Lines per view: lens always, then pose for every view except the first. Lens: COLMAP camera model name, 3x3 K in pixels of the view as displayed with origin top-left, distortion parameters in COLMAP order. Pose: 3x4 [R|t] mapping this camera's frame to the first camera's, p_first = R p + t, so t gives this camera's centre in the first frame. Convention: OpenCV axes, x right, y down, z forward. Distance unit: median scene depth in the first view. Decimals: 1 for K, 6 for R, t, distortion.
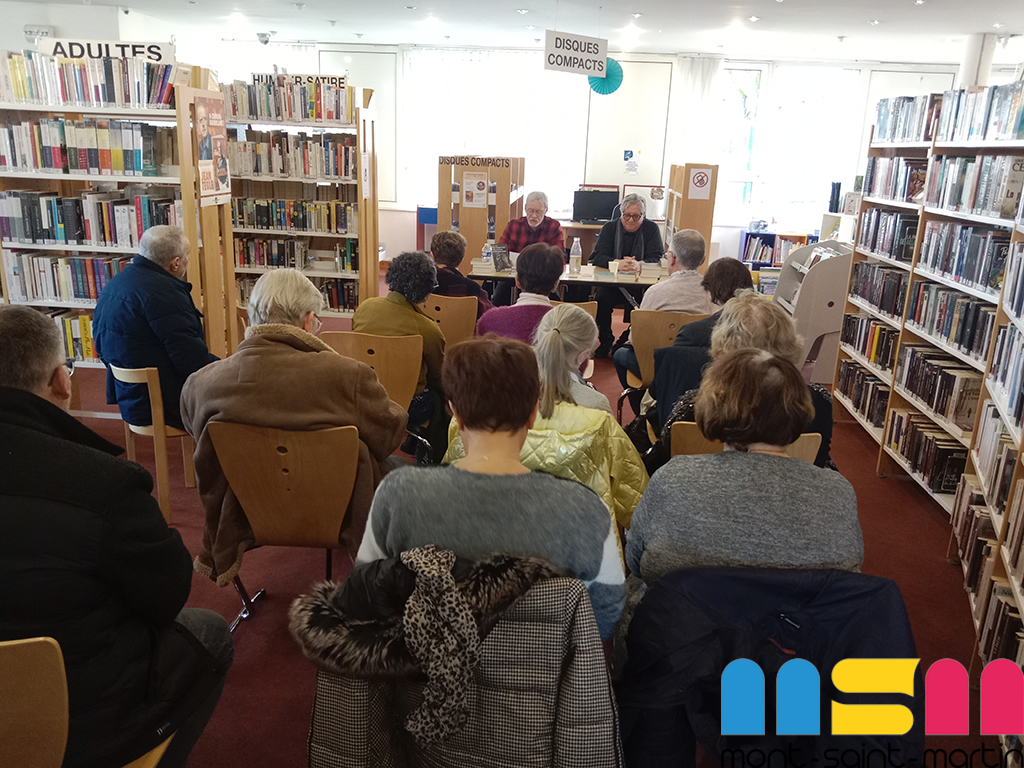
lens RADIAL K [[810.2, 0, 512.0], [0, 810.2, 384.0], [0, 0, 1]] dist [0.109182, -0.281366]
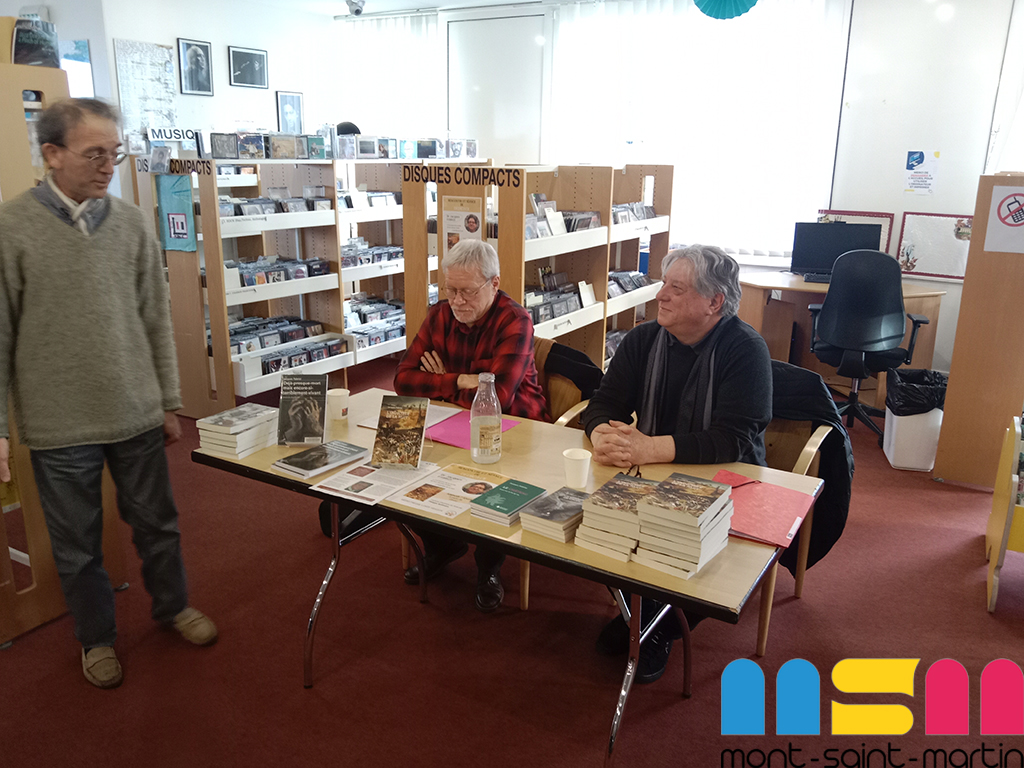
lens RADIAL K [[816.9, 0, 517.9], [0, 816.9, 389.6], [0, 0, 1]] dist [0.062954, -0.146528]
pose [[0.904744, 0.095770, -0.415050, 0.270397], [-0.100380, 0.994891, 0.010752, -0.194733], [0.413960, 0.031935, 0.909735, 0.724580]]
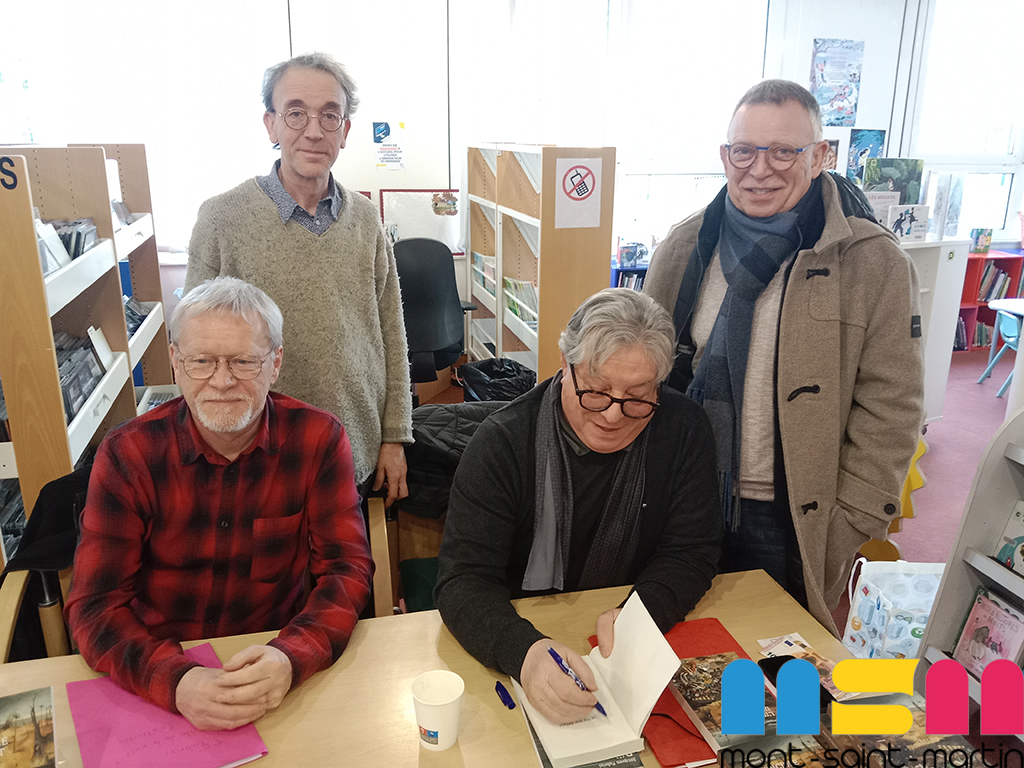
lens RADIAL K [[821.5, 0, 513.1], [0, 821.5, 393.9], [0, 0, 1]] dist [0.060331, -0.145819]
pose [[0.942076, -0.127786, 0.310104, 0.072766], [0.117540, 0.991727, 0.051587, -0.250926], [-0.314130, -0.012149, 0.949302, 0.900147]]
